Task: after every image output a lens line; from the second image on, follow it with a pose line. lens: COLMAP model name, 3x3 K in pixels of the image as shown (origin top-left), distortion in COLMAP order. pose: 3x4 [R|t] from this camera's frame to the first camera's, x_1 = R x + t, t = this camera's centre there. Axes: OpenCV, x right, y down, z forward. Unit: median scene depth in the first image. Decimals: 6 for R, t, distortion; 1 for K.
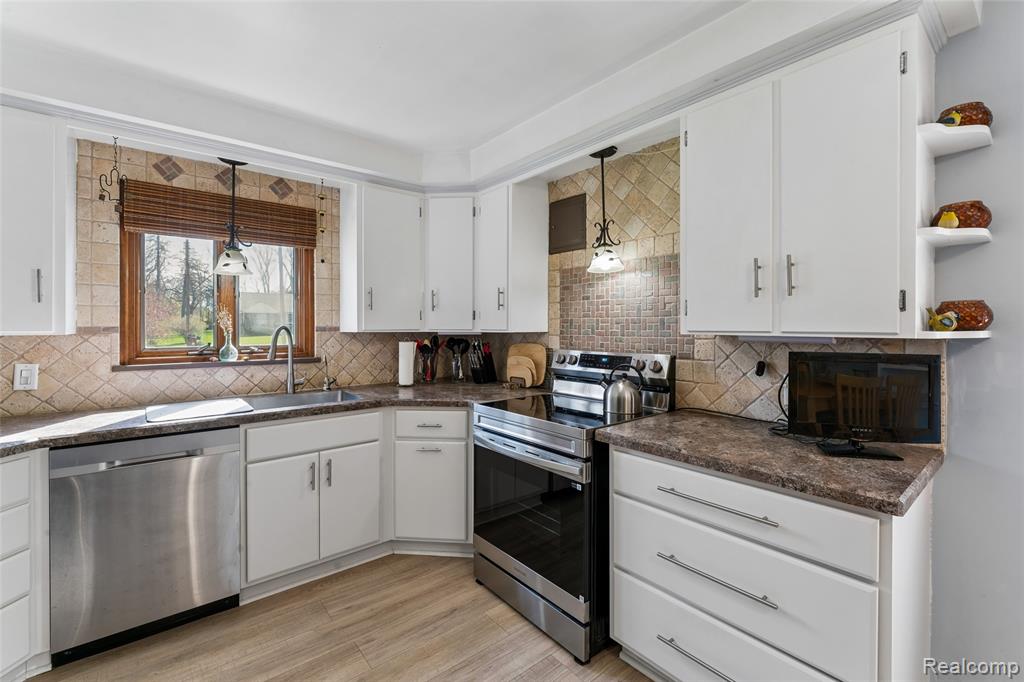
lens RADIAL K [[438.1, 0, 495.1], [0, 438.1, 327.8], [0, 0, 1]] dist [0.002716, -0.000606]
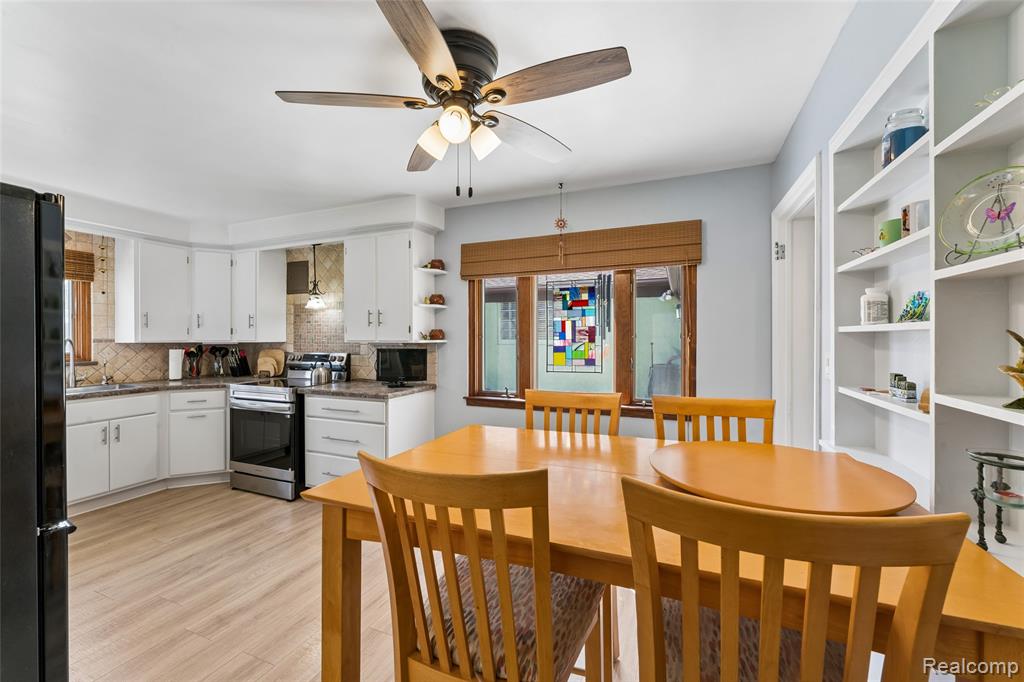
lens RADIAL K [[422.7, 0, 508.7], [0, 422.7, 340.0], [0, 0, 1]] dist [-0.000009, 0.000528]
pose [[0.873256, -0.002990, 0.487253, 0.091622], [0.002116, 0.999995, 0.002344, 0.000356], [-0.487257, -0.001016, 0.873258, -0.898558]]
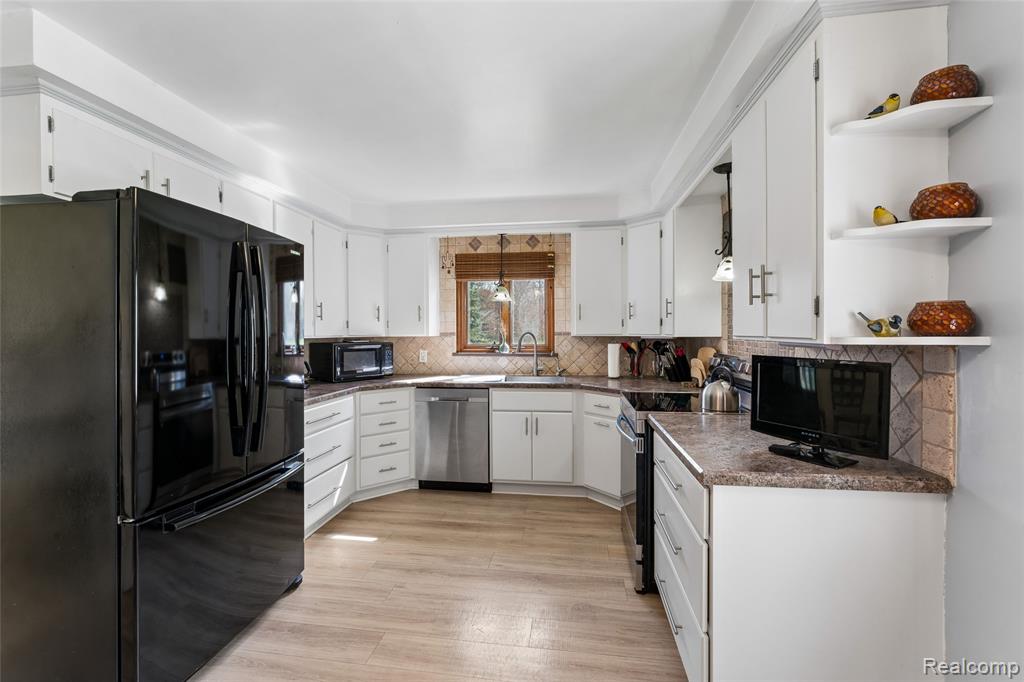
lens RADIAL K [[438.1, 0, 516.6], [0, 438.1, 334.5], [0, 0, 1]] dist [0.002716, -0.000606]
pose [[0.688384, 0.002055, -0.725344, 0.642051], [0.002005, 0.999987, 0.004736, -0.001864], [0.725344, -0.004715, 0.688370, -0.106169]]
